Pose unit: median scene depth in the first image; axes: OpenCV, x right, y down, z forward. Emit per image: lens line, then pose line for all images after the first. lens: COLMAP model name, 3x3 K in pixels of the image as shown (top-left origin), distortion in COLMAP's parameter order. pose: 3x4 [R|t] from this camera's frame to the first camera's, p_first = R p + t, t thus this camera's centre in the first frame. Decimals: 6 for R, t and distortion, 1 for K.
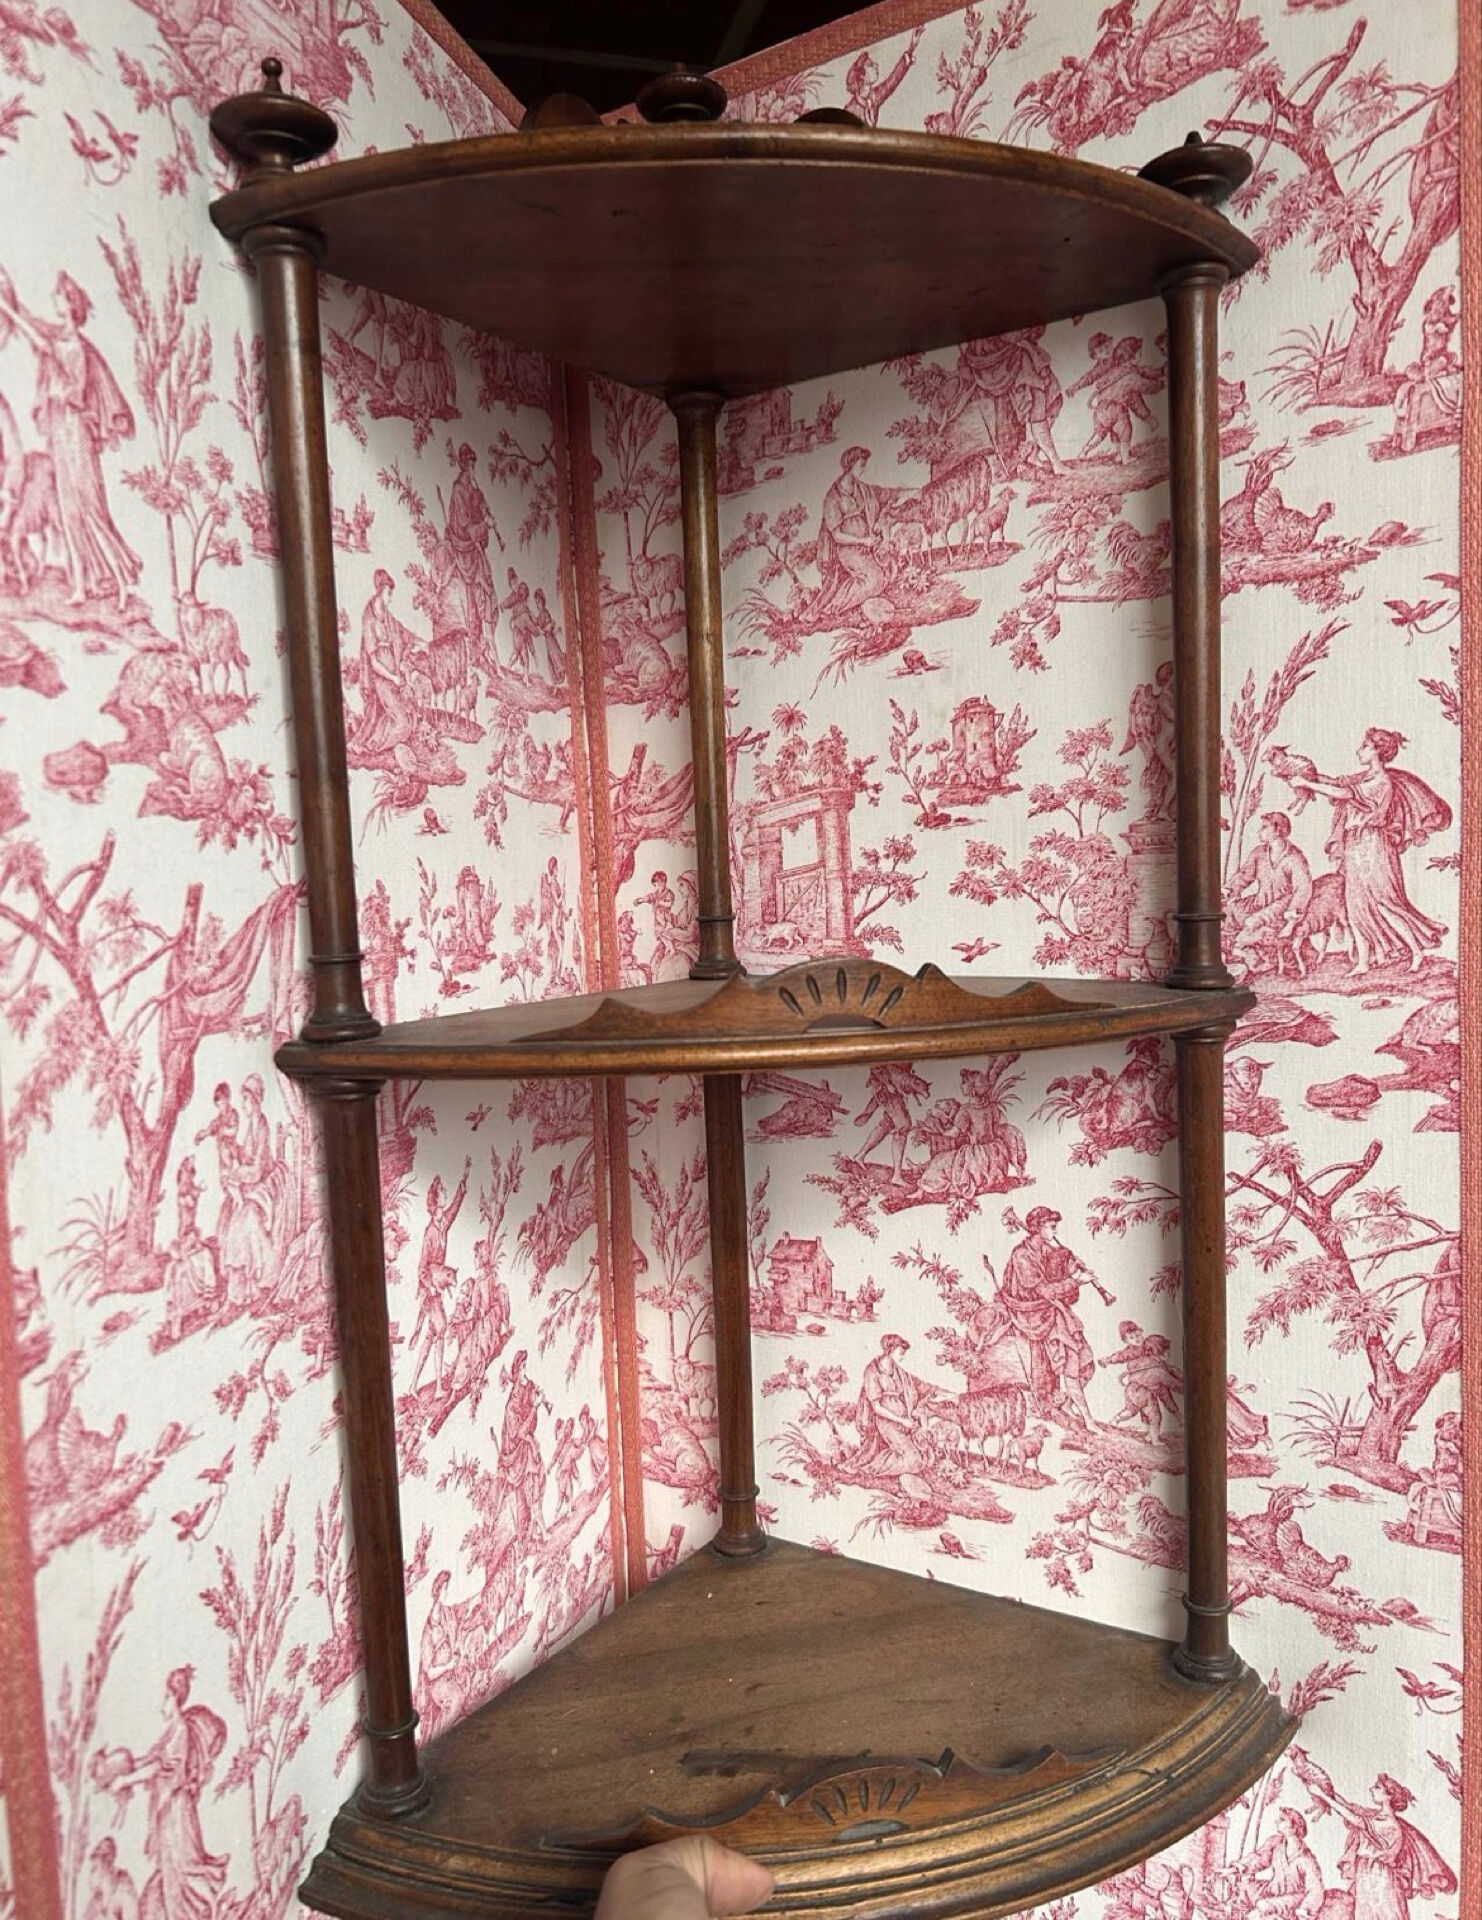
lens RADIAL K [[1519.2, 0, 748.1], [0, 1519.2, 1011.4], [0, 0, 1]] dist [0.036349, -0.054693]
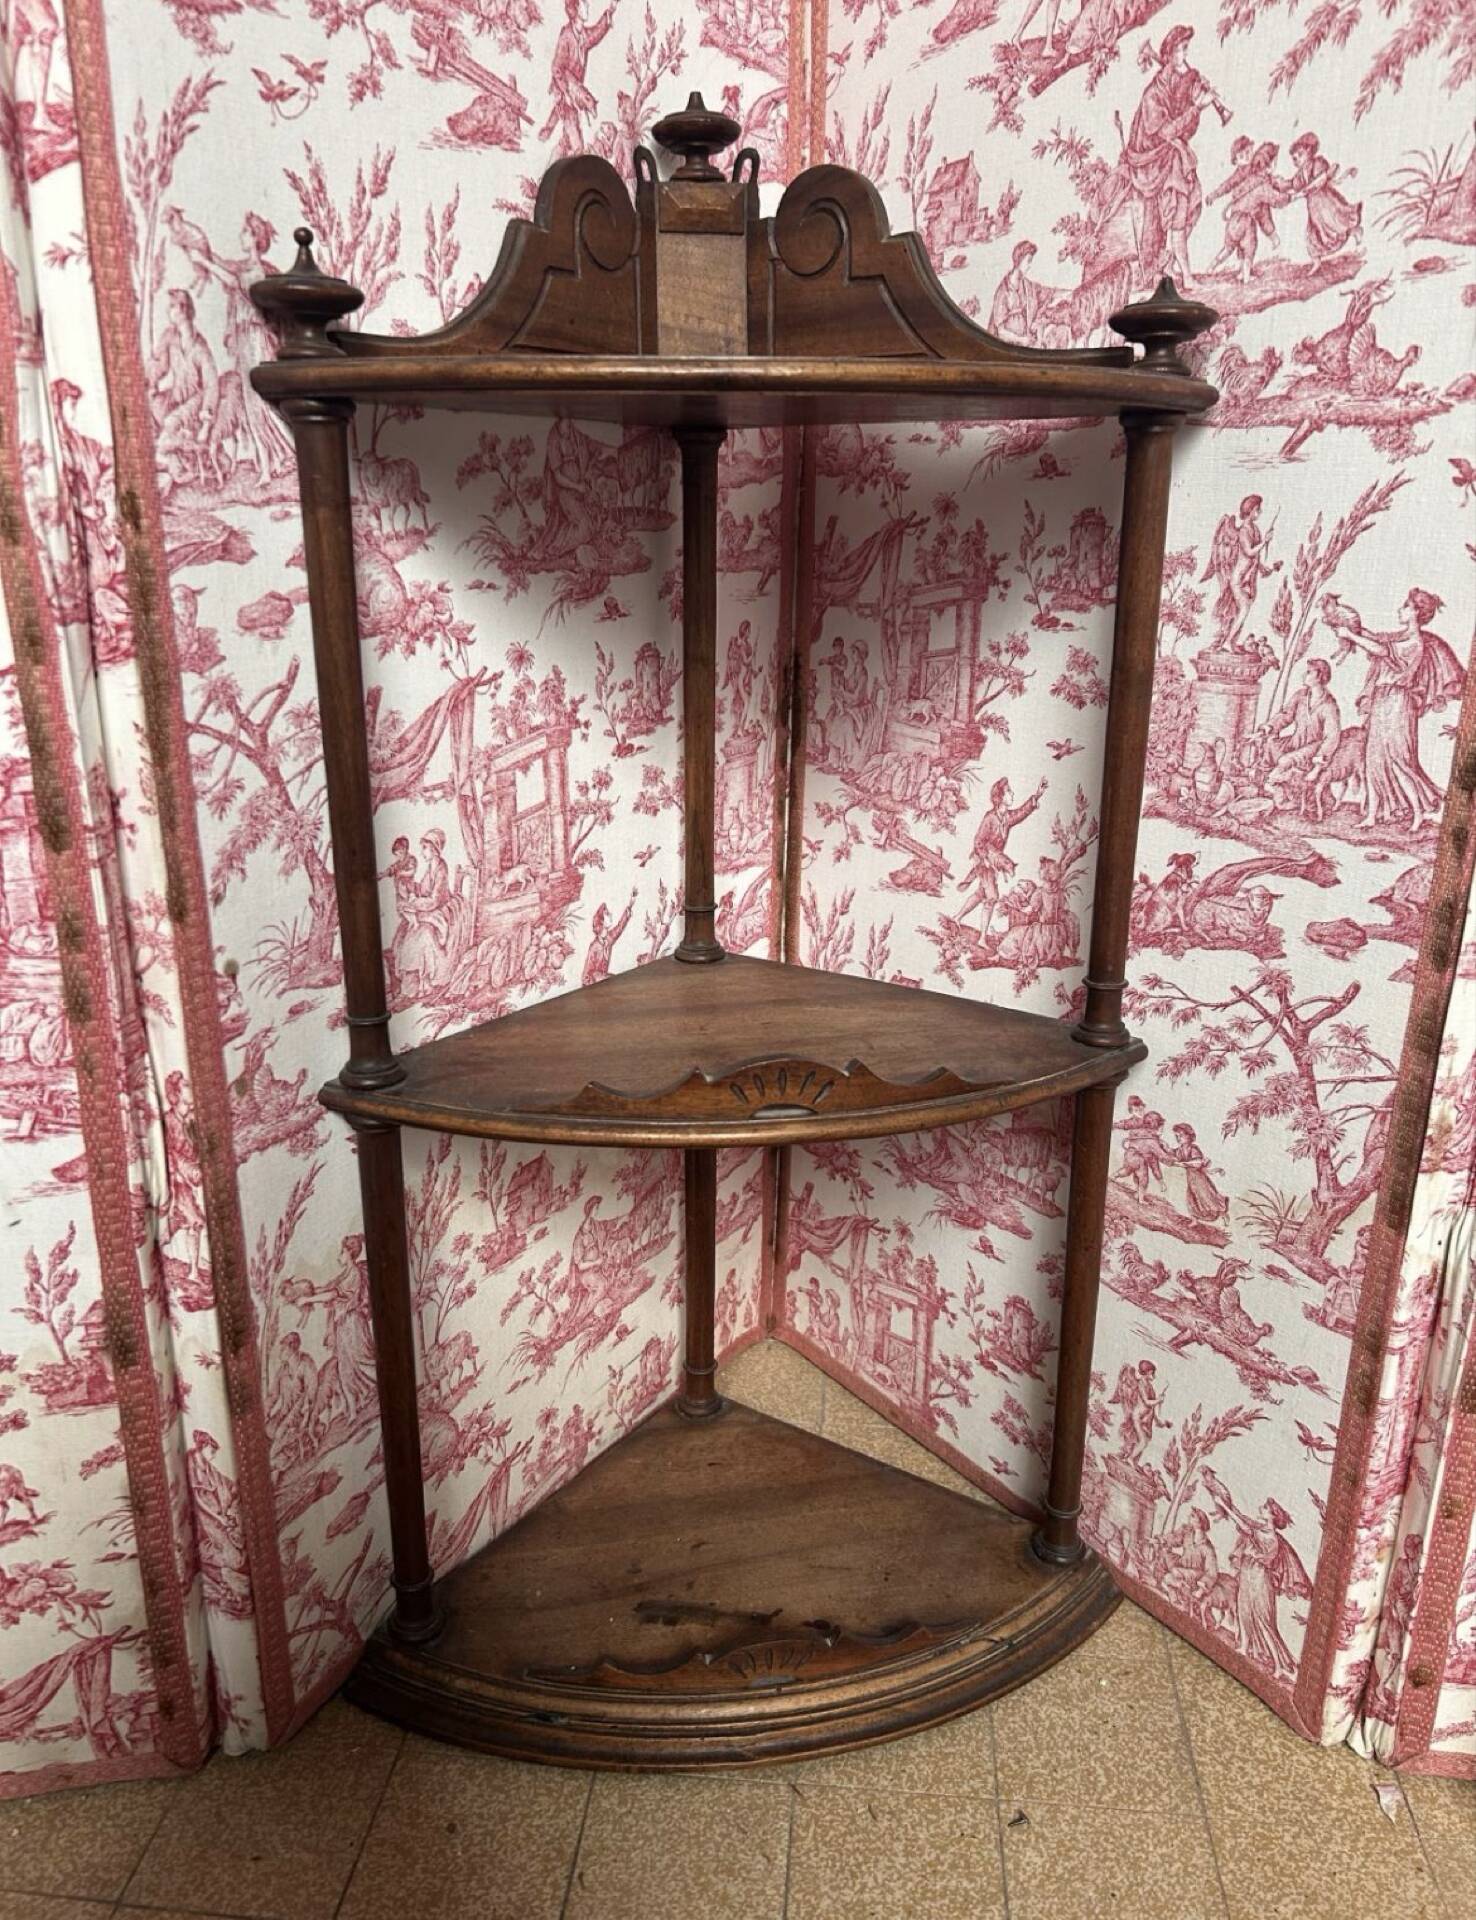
lens RADIAL K [[1524.4, 0, 756.9], [0, 1524.4, 976.1], [0, 0, 1]] dist [0.018438, -0.063020]
pose [[0.940597, 0.133311, -0.312259, 0.347037], [-0.053074, 0.966118, 0.252587, -0.168880], [0.335351, -0.221009, 0.915803, -0.134919]]
